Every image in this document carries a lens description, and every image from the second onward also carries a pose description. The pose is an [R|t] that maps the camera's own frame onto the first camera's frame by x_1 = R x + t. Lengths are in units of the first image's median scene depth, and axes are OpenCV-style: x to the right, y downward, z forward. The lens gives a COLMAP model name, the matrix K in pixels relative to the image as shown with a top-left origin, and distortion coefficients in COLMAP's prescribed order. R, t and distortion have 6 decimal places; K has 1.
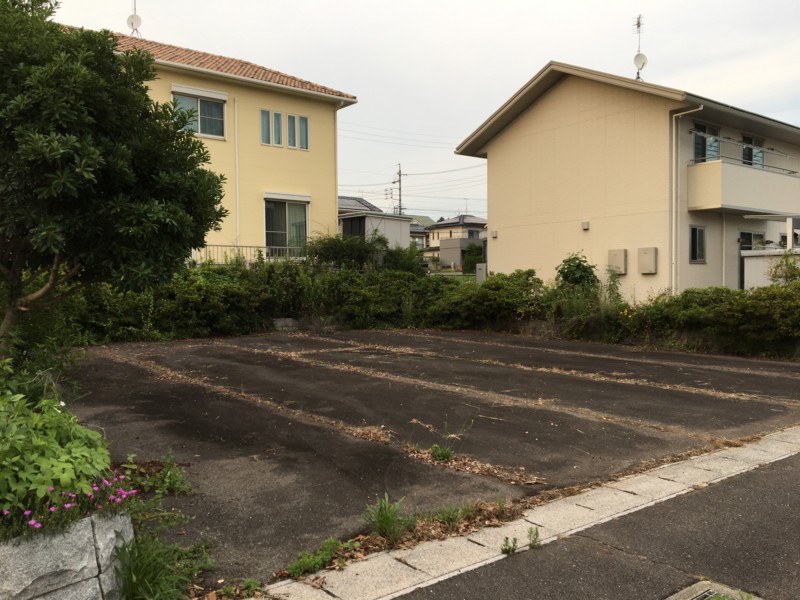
lens RADIAL K [[669.2, 0, 397.3], [0, 669.2, 299.2], [0, 0, 1]] dist [0.075573, -0.104038]
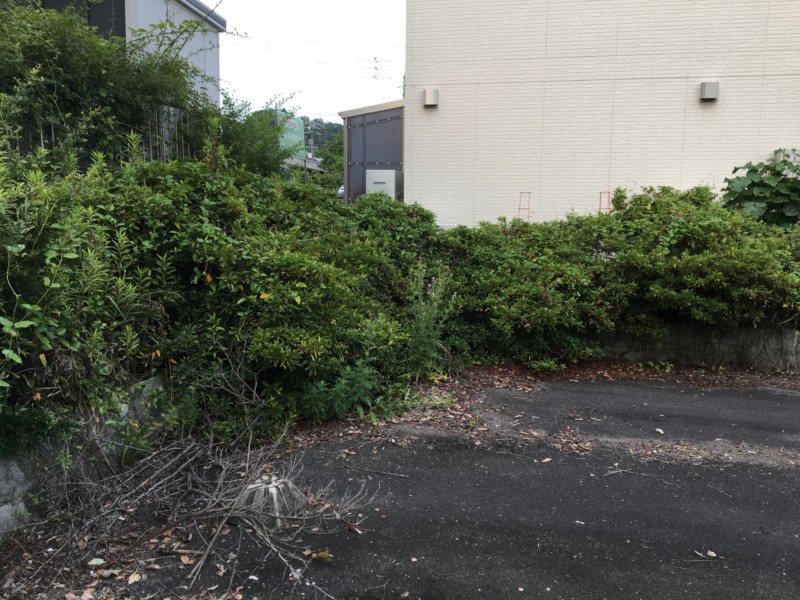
lens RADIAL K [[669.2, 0, 401.1], [0, 669.2, 305.8], [0, 0, 1]] dist [0.075573, -0.104038]
pose [[0.743317, -0.081703, 0.663931, -0.164371], [-0.001298, 0.992335, 0.123570, -0.022283], [-0.668938, -0.092713, 0.737513, 0.727238]]
